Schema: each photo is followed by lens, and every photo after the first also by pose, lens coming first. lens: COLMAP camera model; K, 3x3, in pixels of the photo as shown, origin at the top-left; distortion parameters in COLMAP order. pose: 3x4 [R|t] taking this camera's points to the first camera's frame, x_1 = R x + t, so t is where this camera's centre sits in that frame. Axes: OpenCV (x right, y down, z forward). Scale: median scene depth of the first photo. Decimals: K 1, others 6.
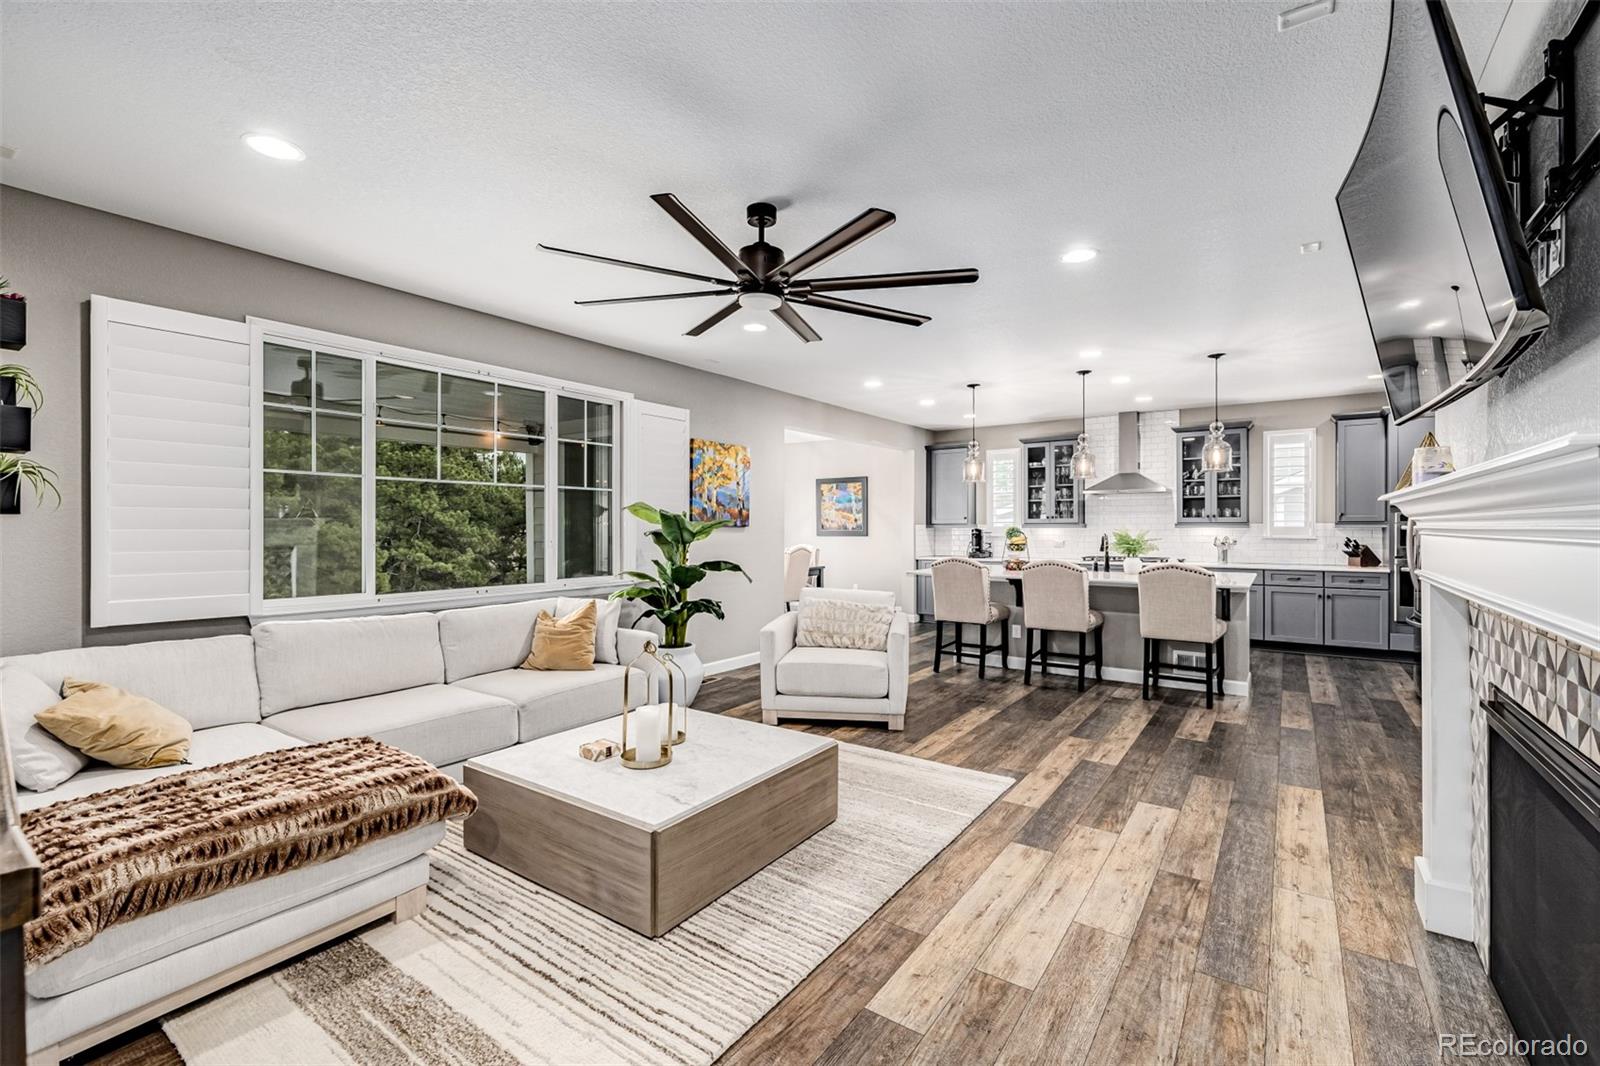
lens RADIAL K [[673.8, 0, 807.4], [0, 673.8, 531.0], [0, 0, 1]] dist [0.000416, -0.000497]
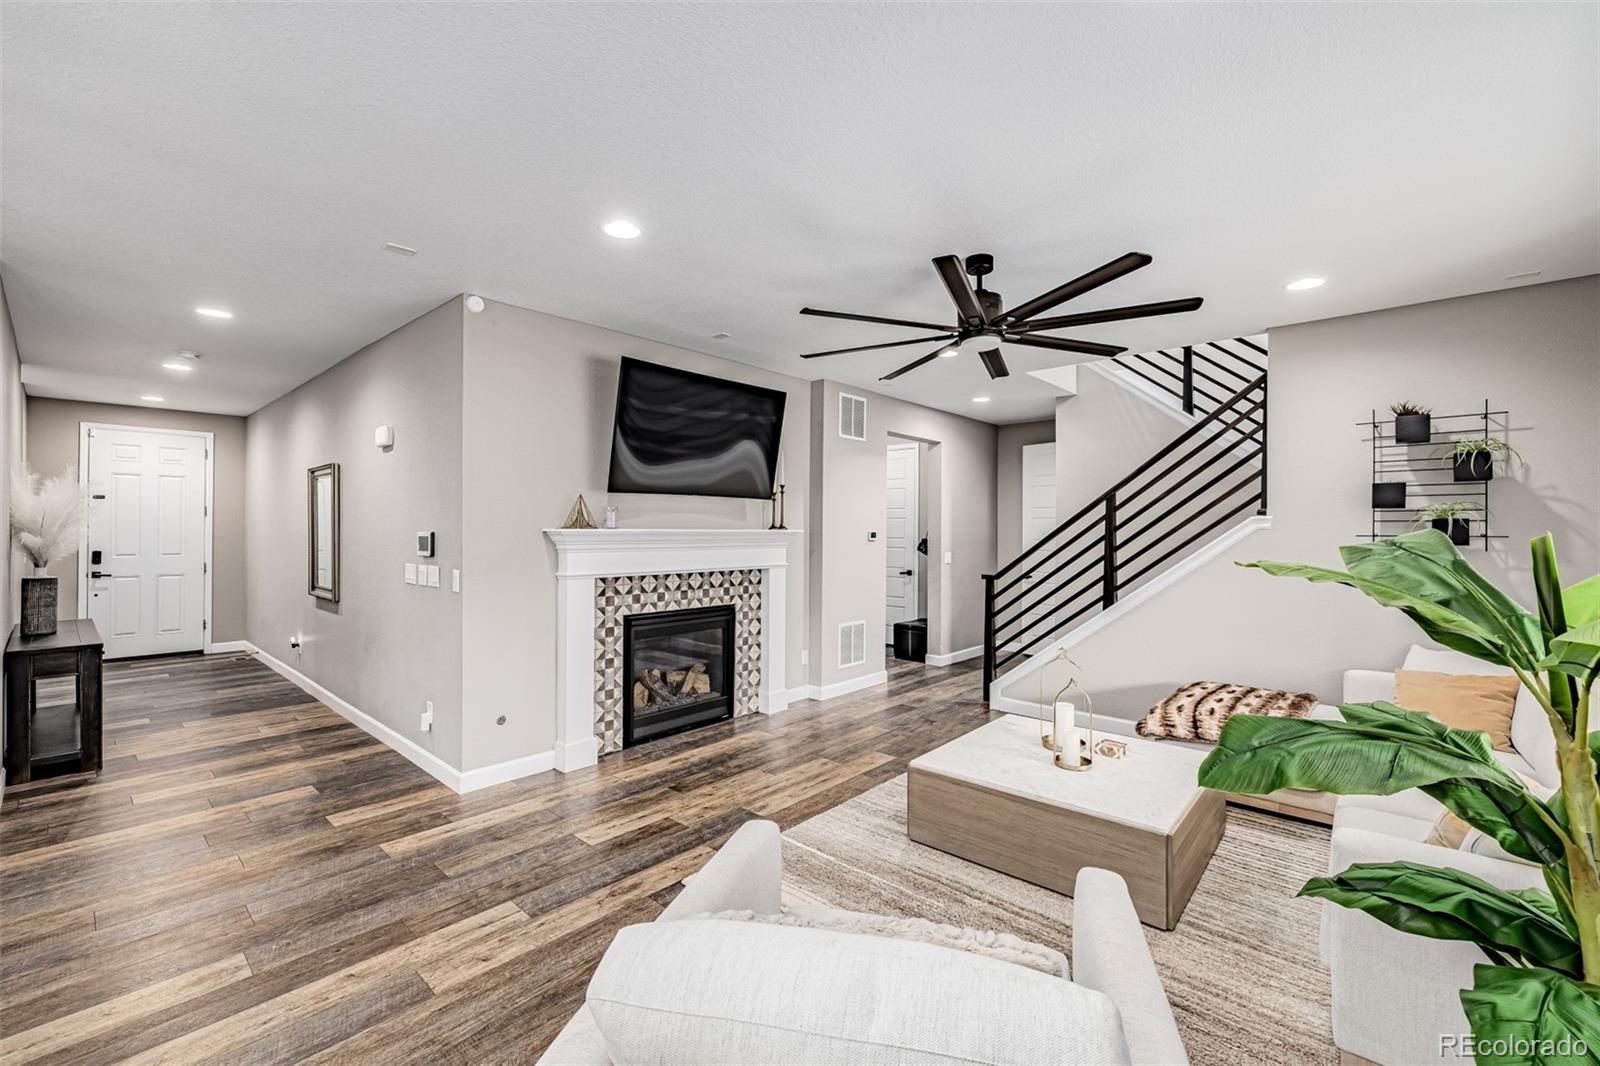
lens RADIAL K [[673.8, 0, 791.5], [0, 673.8, 525.7], [0, 0, 1]] dist [0.000416, -0.000497]
pose [[-0.991275, -0.000399, 0.131811, 0.097945], [-0.000653, 0.999998, -0.001882, -0.065507], [-0.131810, -0.001951, -0.991273, 2.312999]]
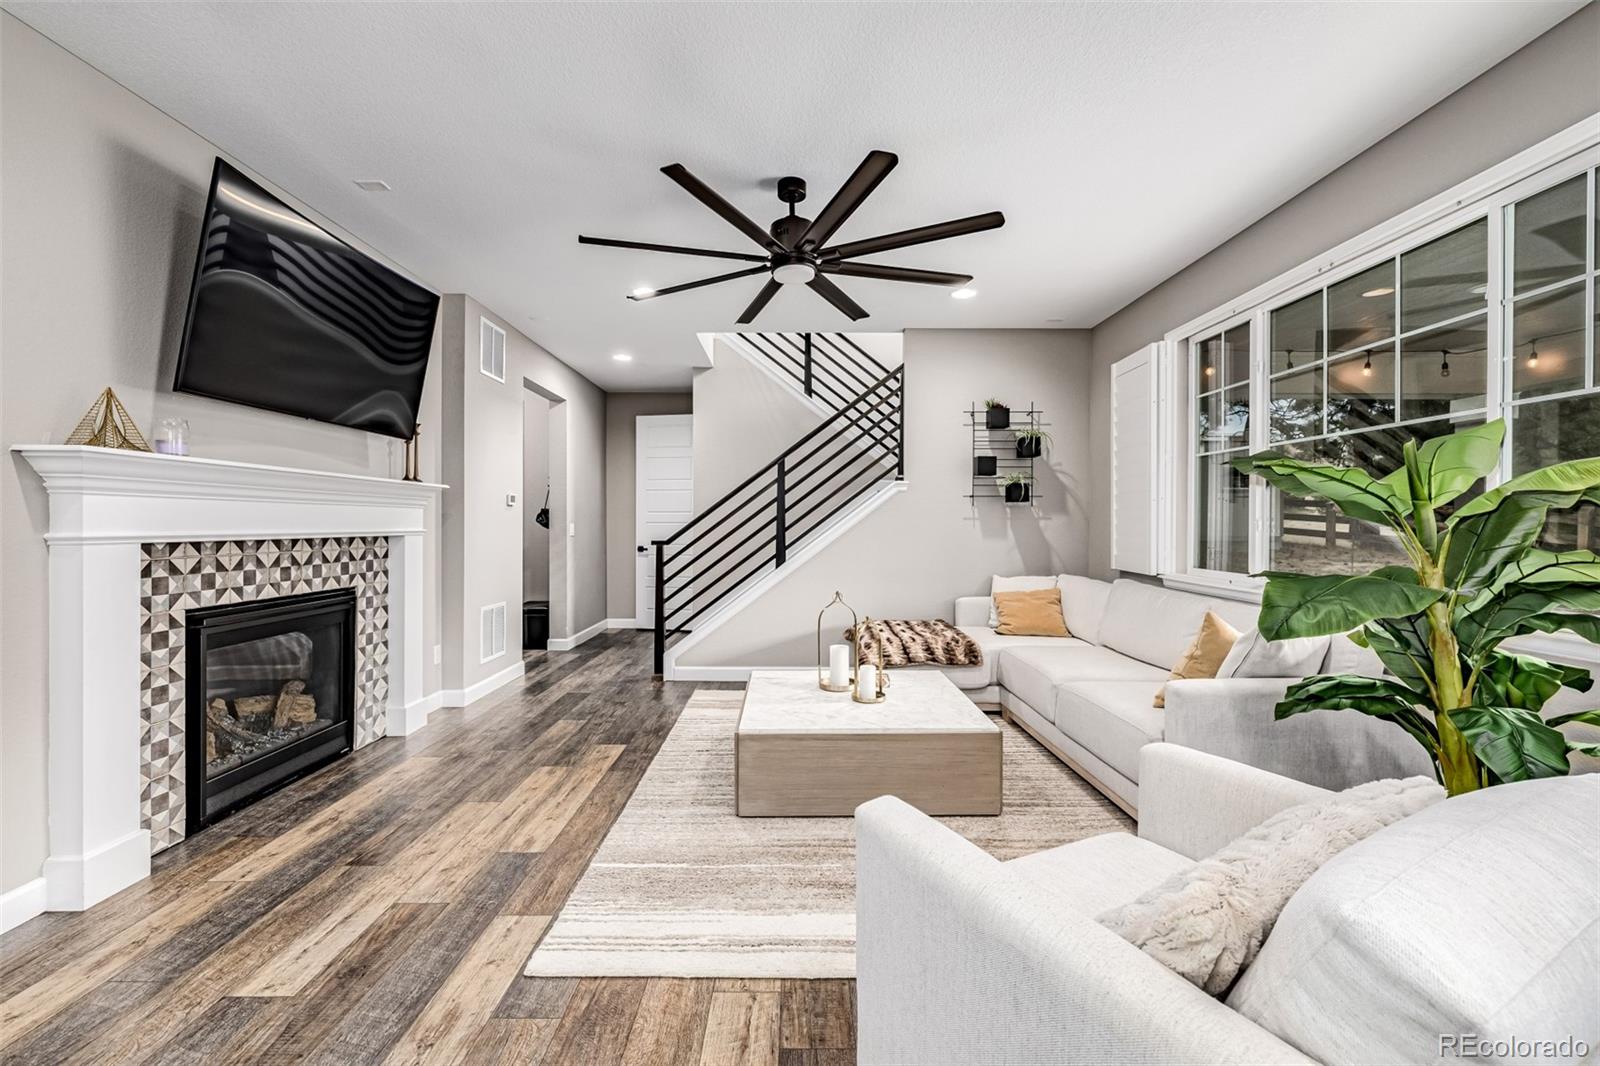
lens RADIAL K [[673.8, 0, 800.9], [0, 673.8, 525.1], [0, 0, 1]] dist [0.000416, -0.000497]
pose [[-0.815906, 0.001307, -0.578183, 0.567849], [-0.003209, 0.999972, 0.006790, 0.022252], [0.578176, 0.007395, -0.815879, 2.018332]]
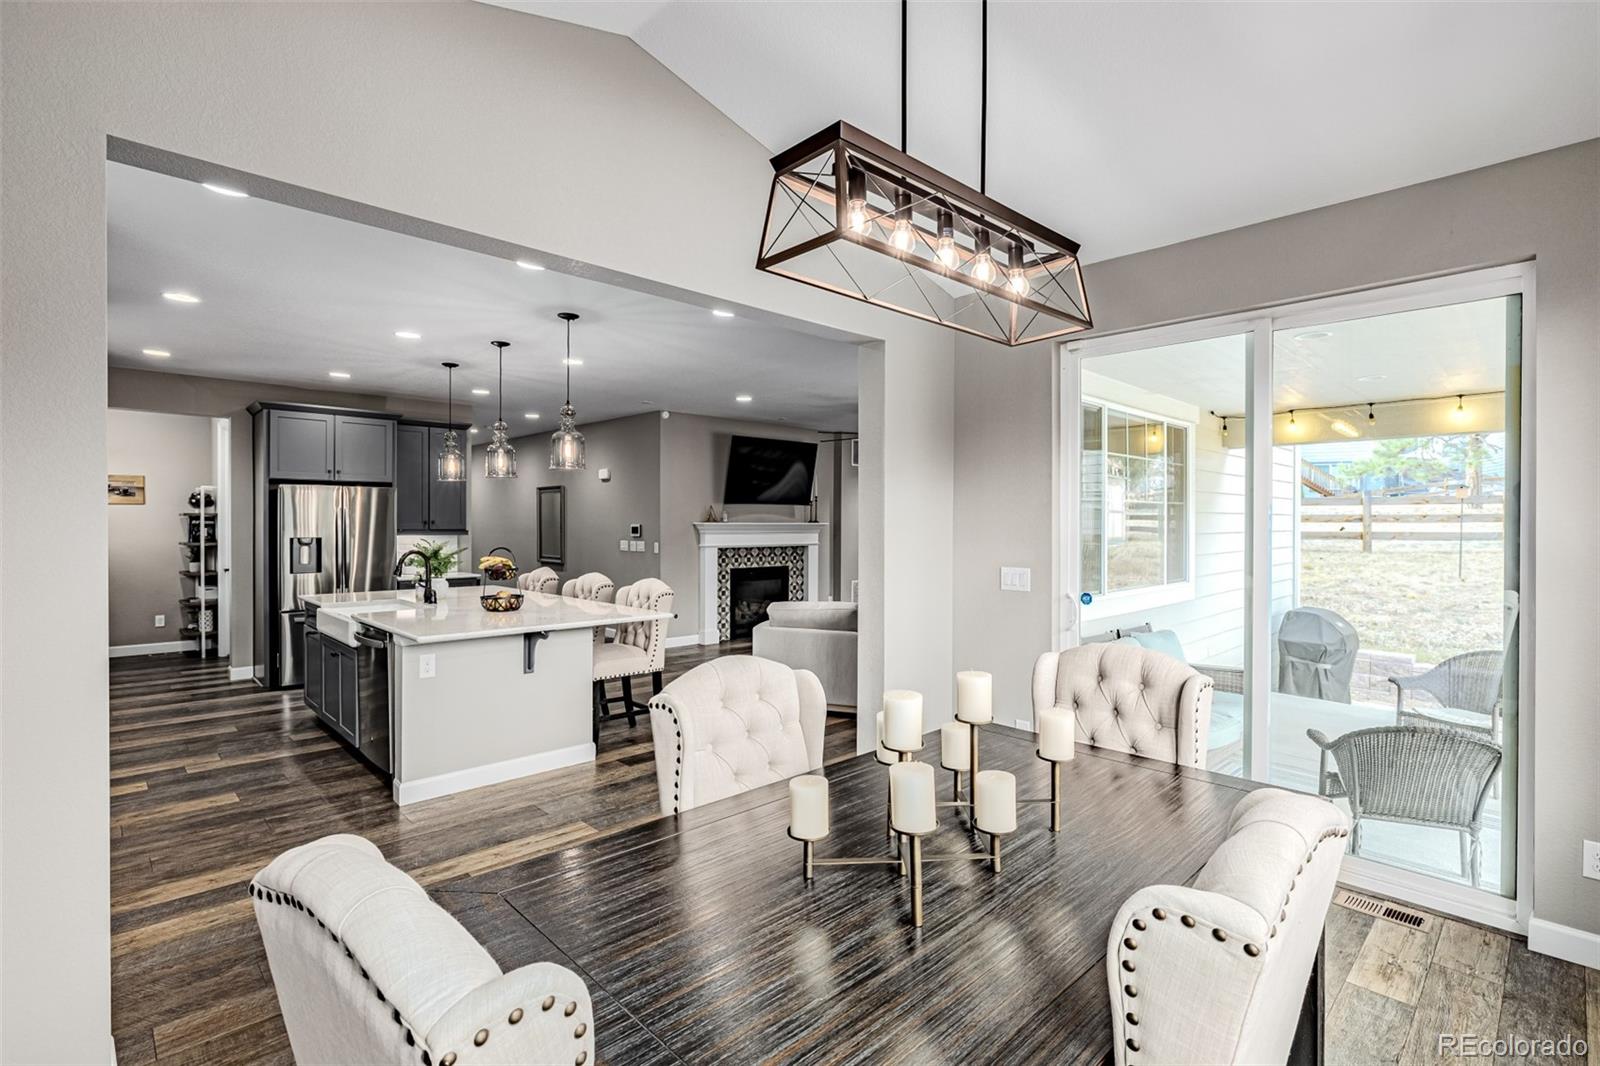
lens RADIAL K [[755.7, 0, 794.8], [0, 755.7, 529.8], [0, 0, 1]] dist [-0.000144, 0.000000]
pose [[-0.981423, 0.000458, 0.191856, -0.241567], [0.002537, 0.999941, 0.010594, -0.064124], [-0.191840, 0.010884, -0.981366, 4.114230]]
